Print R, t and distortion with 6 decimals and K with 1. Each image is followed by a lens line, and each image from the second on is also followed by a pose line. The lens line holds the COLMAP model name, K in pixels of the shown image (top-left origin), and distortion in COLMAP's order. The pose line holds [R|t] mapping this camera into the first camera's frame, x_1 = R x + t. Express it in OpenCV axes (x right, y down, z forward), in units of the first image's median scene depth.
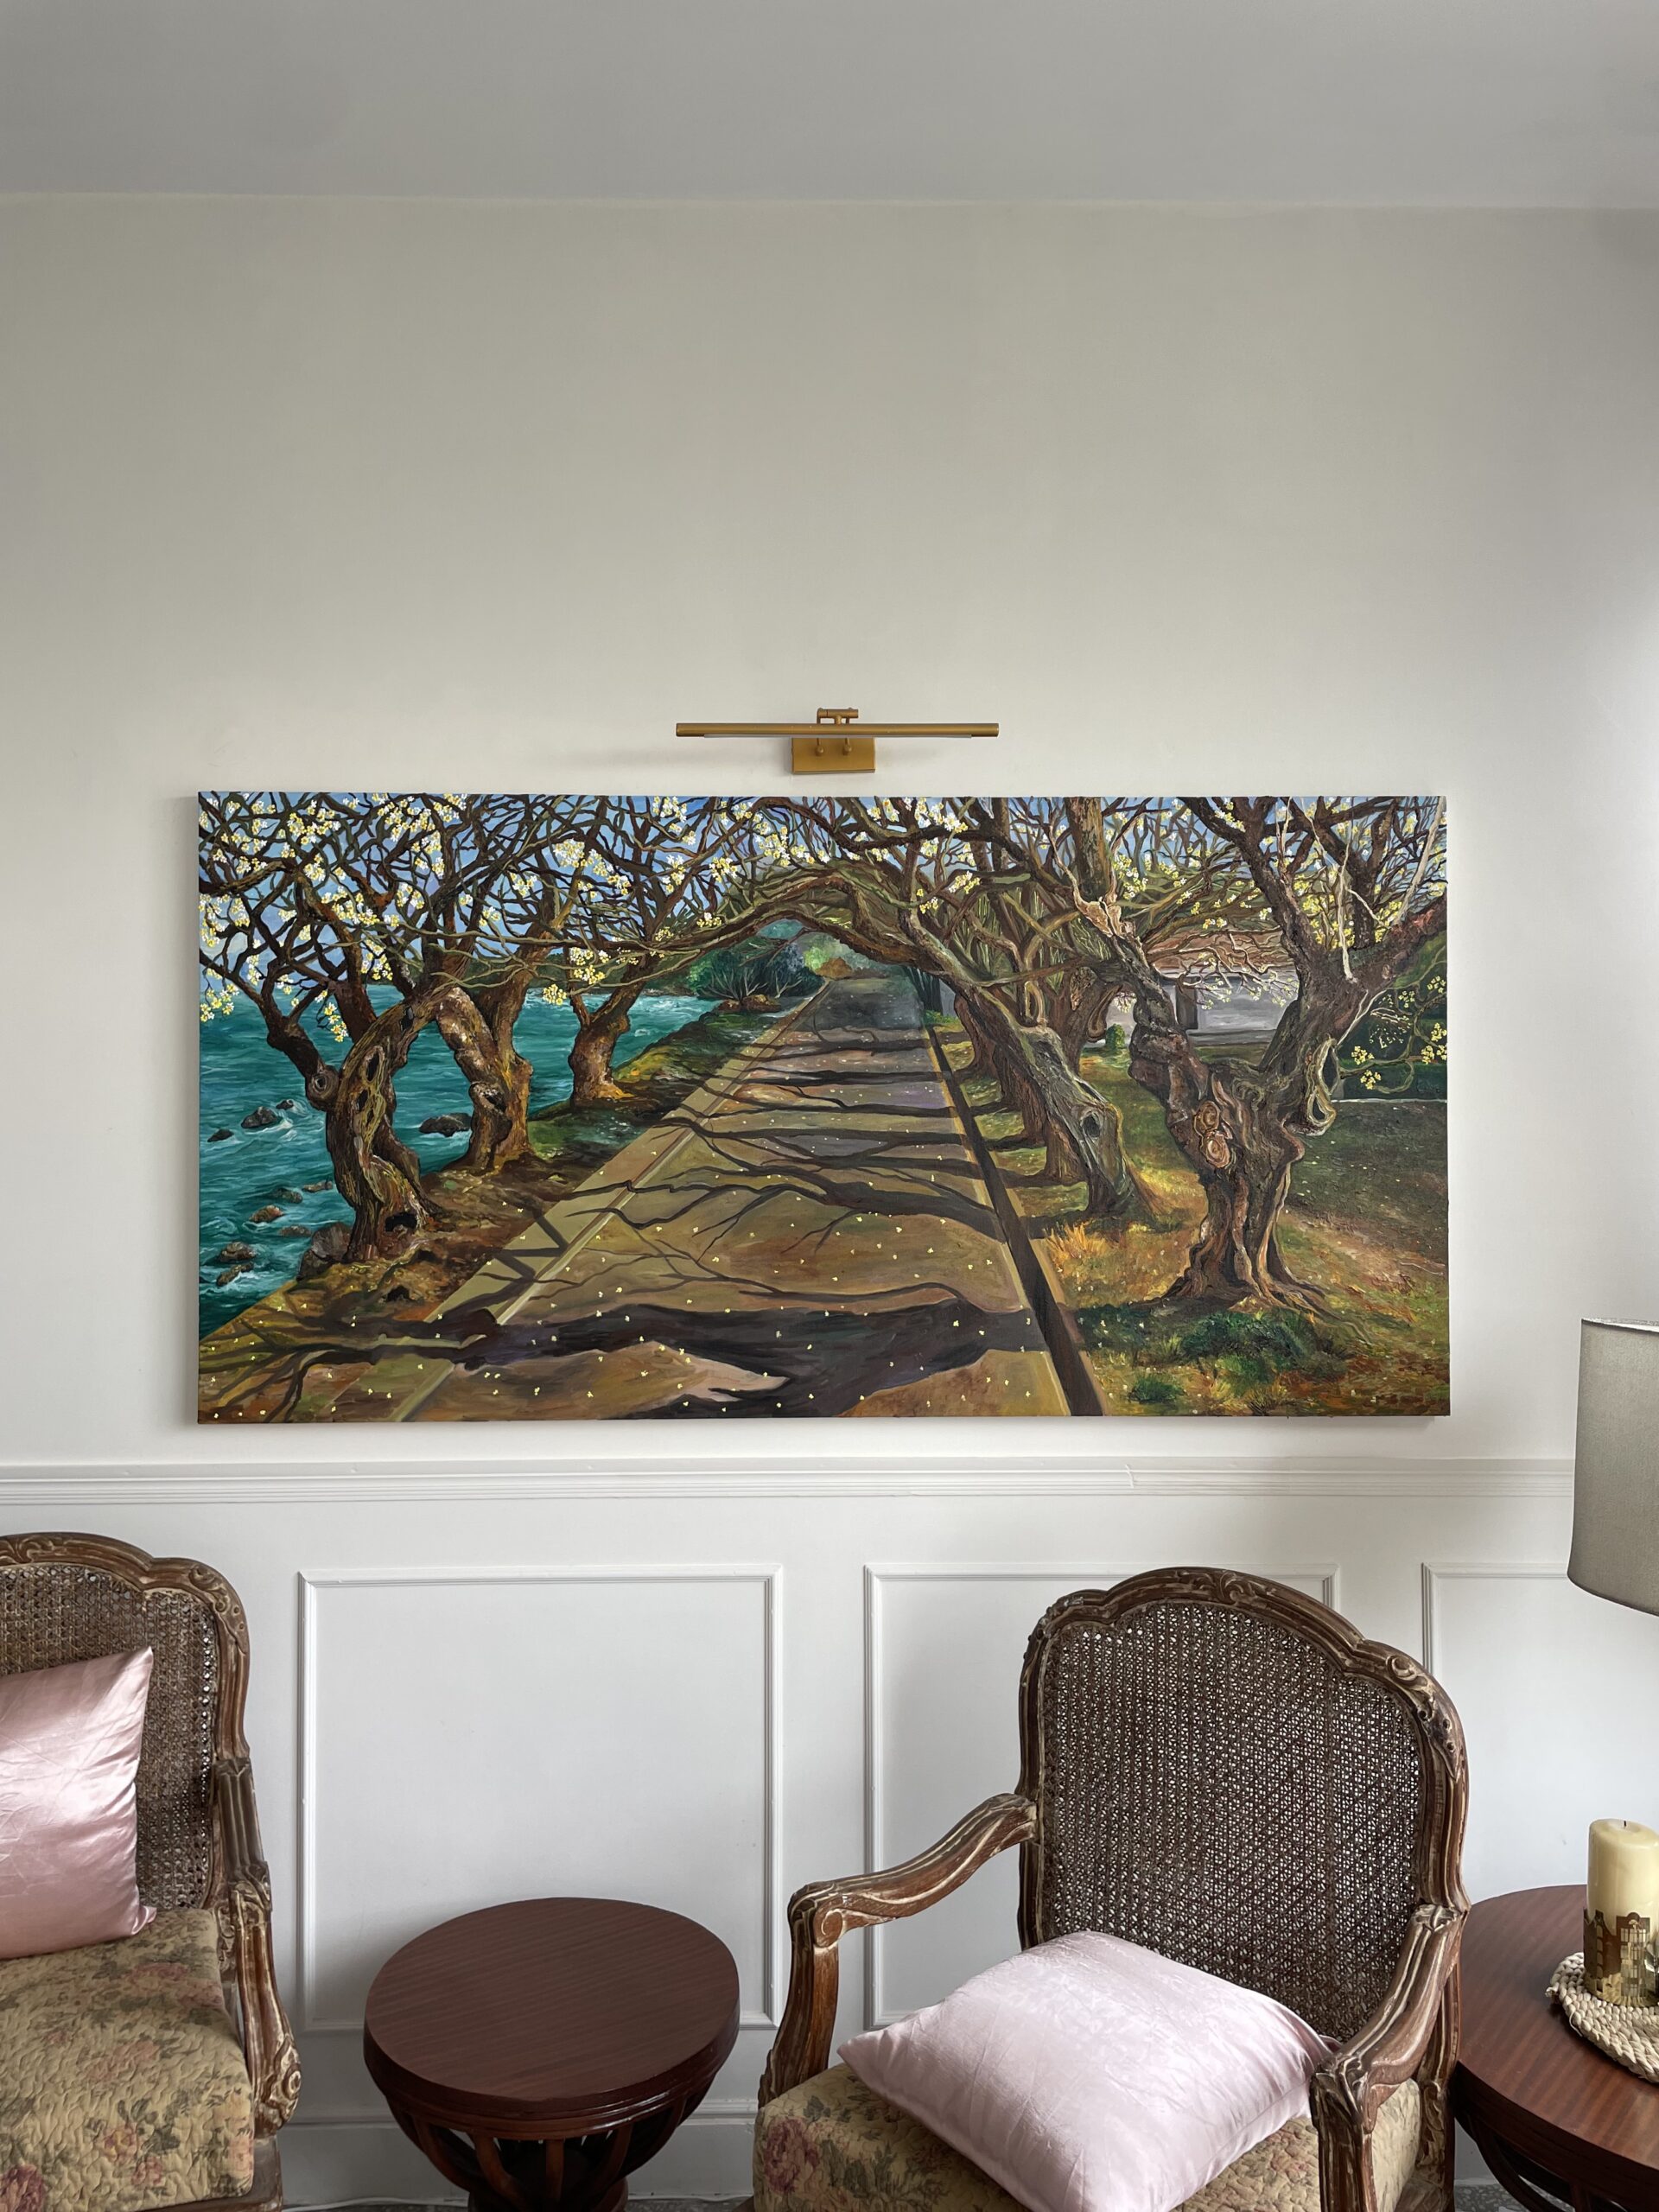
lens RADIAL K [[1701.2, 0, 843.3], [0, 1701.2, 1093.7], [0, 0, 1]] dist [0.055769, -0.081823]
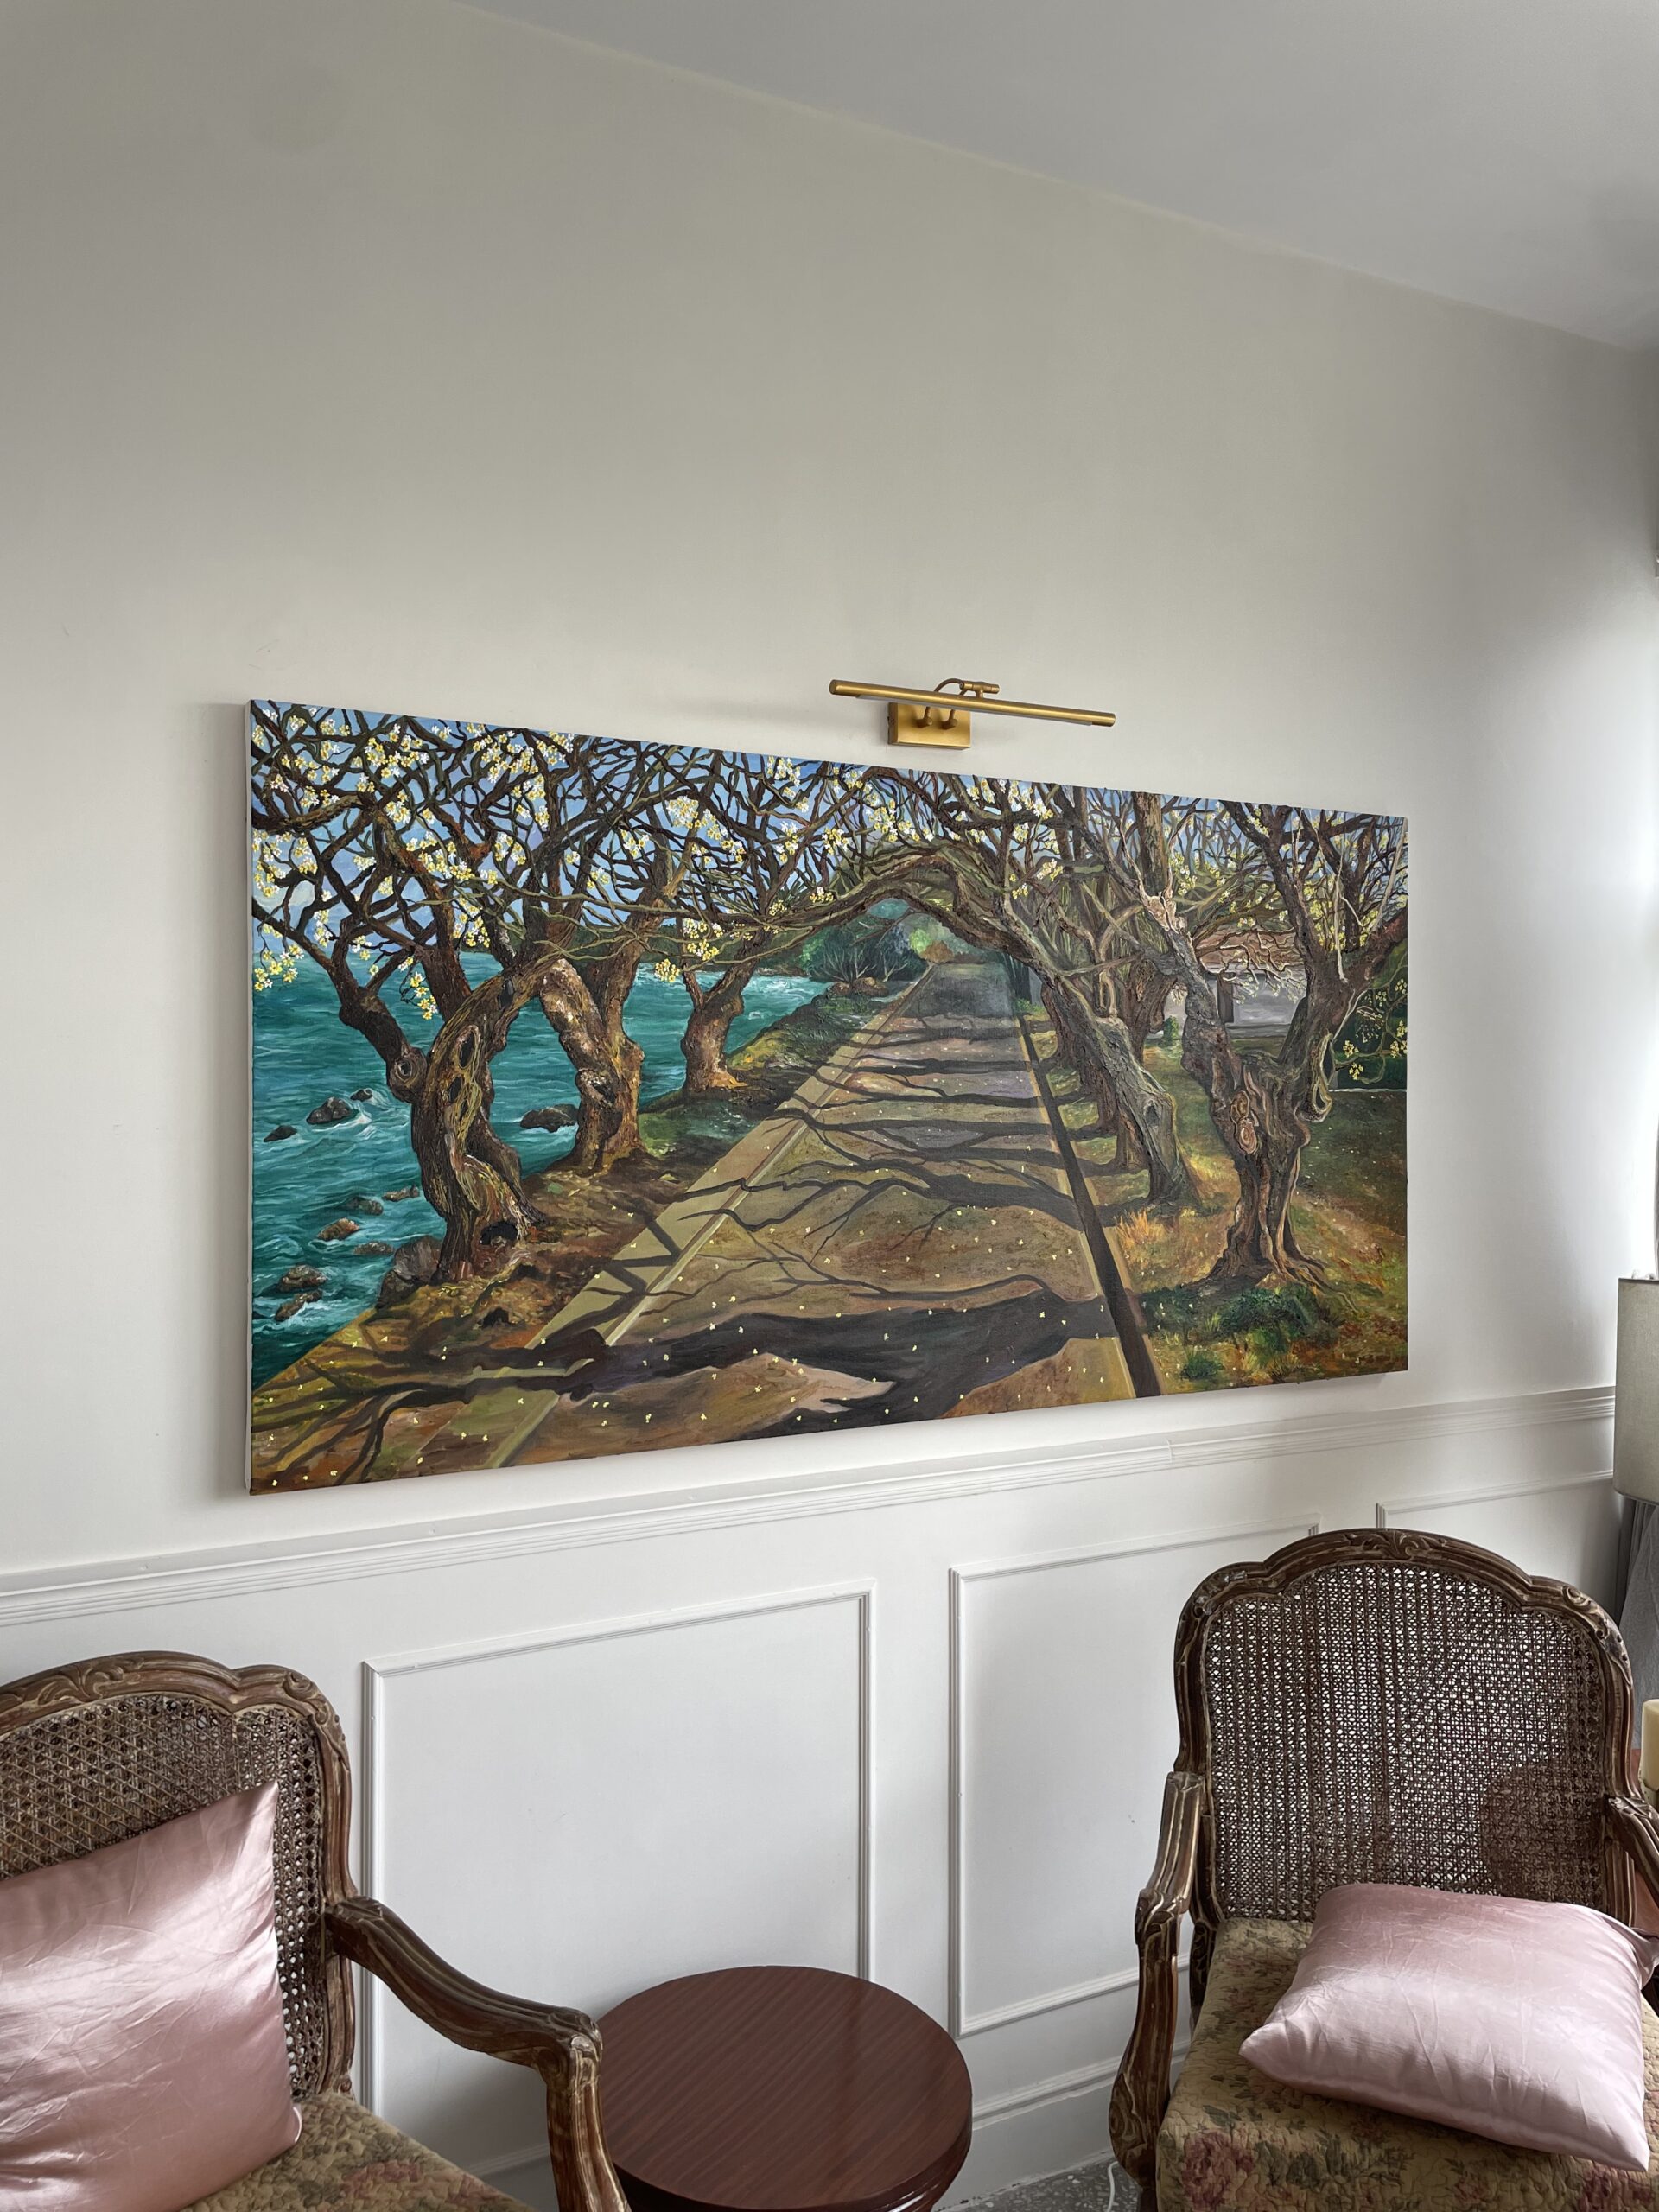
lens RADIAL K [[1701.2, 0, 840.6], [0, 1701.2, 1097.1], [0, 0, 1]] dist [0.055769, -0.081823]
pose [[0.894013, -0.001315, 0.448039, -0.486929], [-0.006898, 0.999837, 0.016698, -0.007777], [-0.447988, -0.018018, 0.893858, 0.167438]]
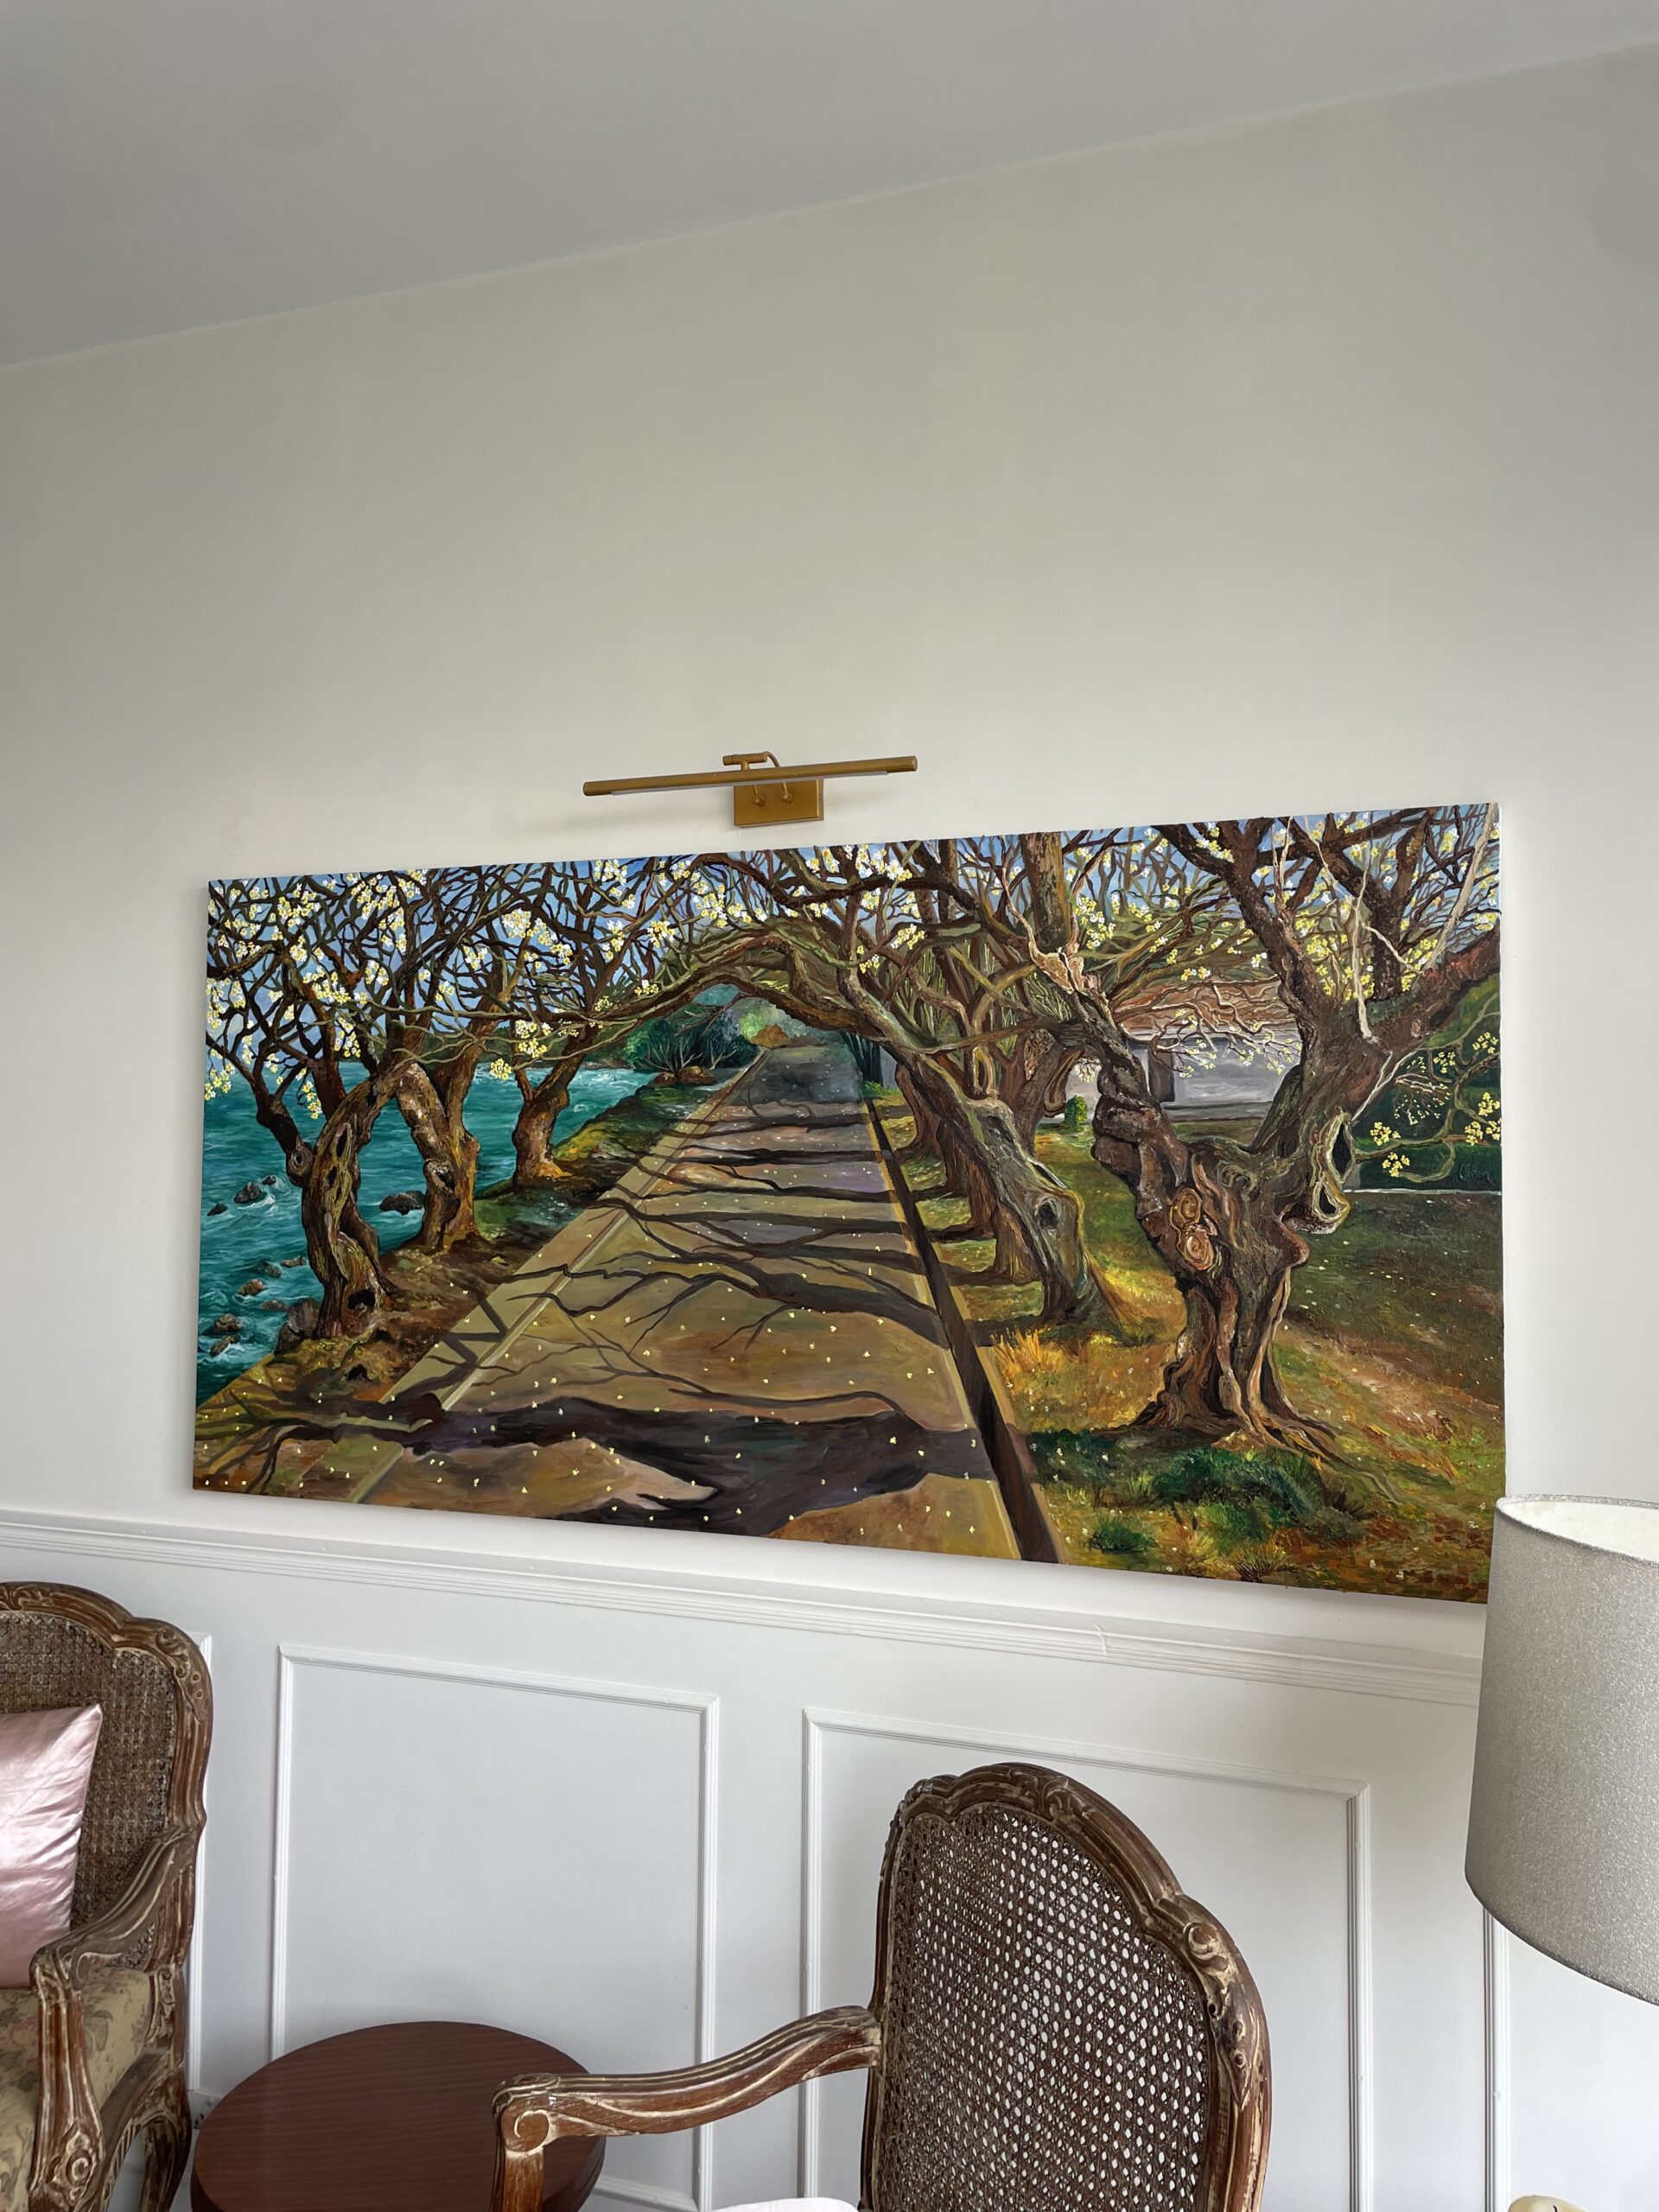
lens RADIAL K [[1701.2, 0, 825.2], [0, 1701.2, 1086.8], [0, 0, 1]] dist [0.055769, -0.081823]
pose [[0.930602, -0.008360, -0.365937, 0.357091], [-0.008001, 0.999036, -0.043172, -0.007958], [0.365945, 0.043104, 0.929638, 0.168456]]
